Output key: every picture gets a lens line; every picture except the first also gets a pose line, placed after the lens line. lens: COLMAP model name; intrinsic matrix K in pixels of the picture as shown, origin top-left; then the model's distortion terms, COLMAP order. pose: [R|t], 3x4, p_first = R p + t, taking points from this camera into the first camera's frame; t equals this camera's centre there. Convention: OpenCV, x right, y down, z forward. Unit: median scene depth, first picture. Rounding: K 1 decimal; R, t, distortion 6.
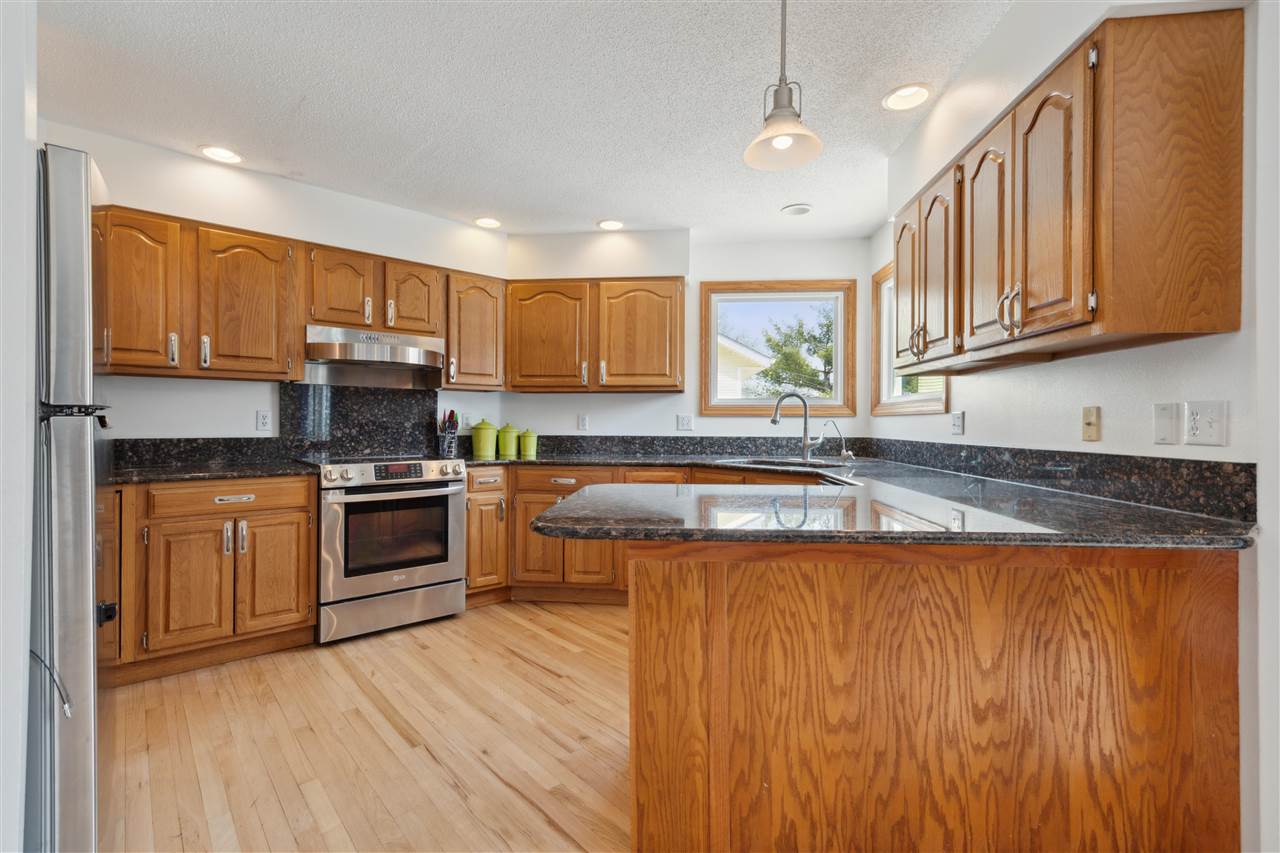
lens RADIAL K [[582.2, 0, 642.6], [0, 582.2, 422.6], [0, 0, 1]] dist [0.001566, 0.000330]
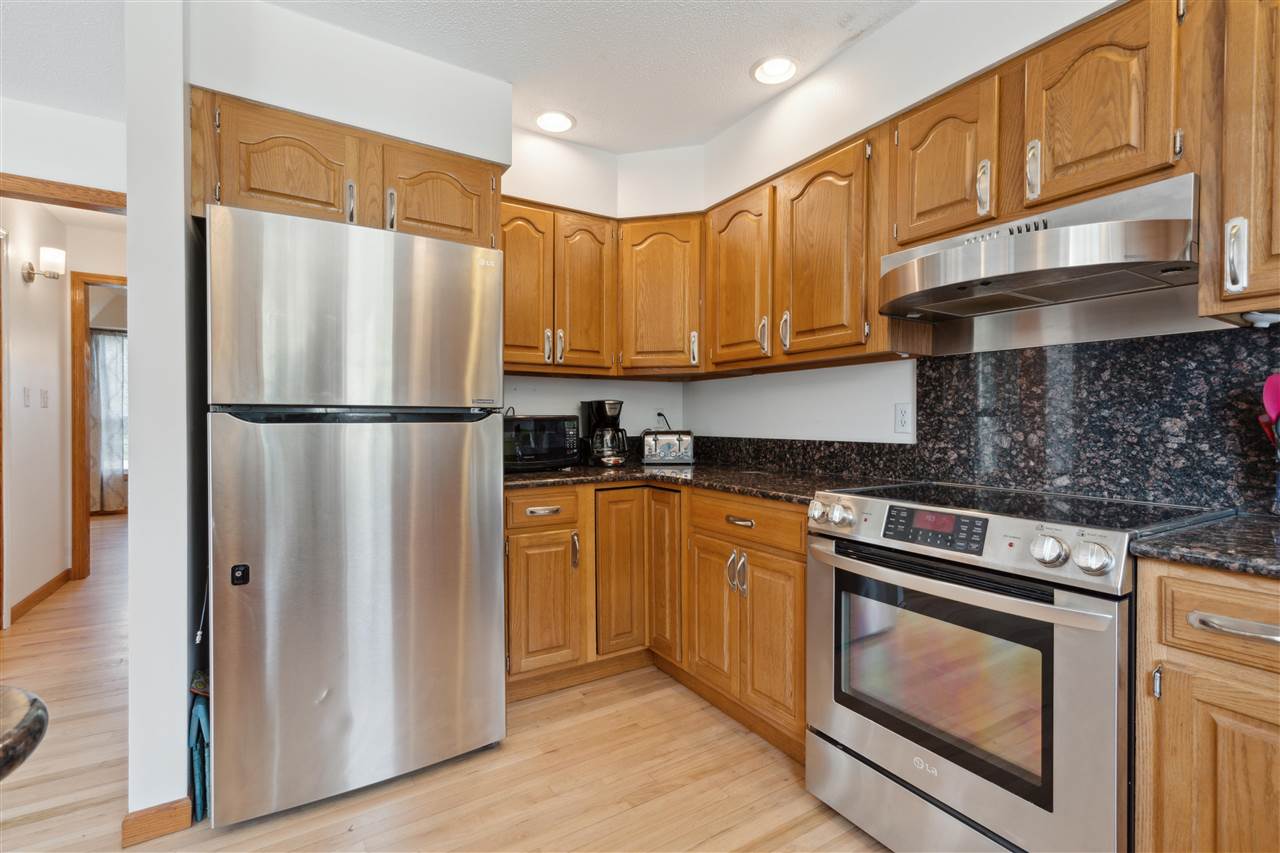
lens RADIAL K [[582.2, 0, 638.3], [0, 582.2, 427.4], [0, 0, 1]] dist [0.001566, 0.000330]
pose [[-0.173319, 0.006383, -0.984845, 0.051226], [-0.000372, 0.999979, 0.006546, 0.002856], [0.984866, 0.001501, -0.173313, 0.757658]]
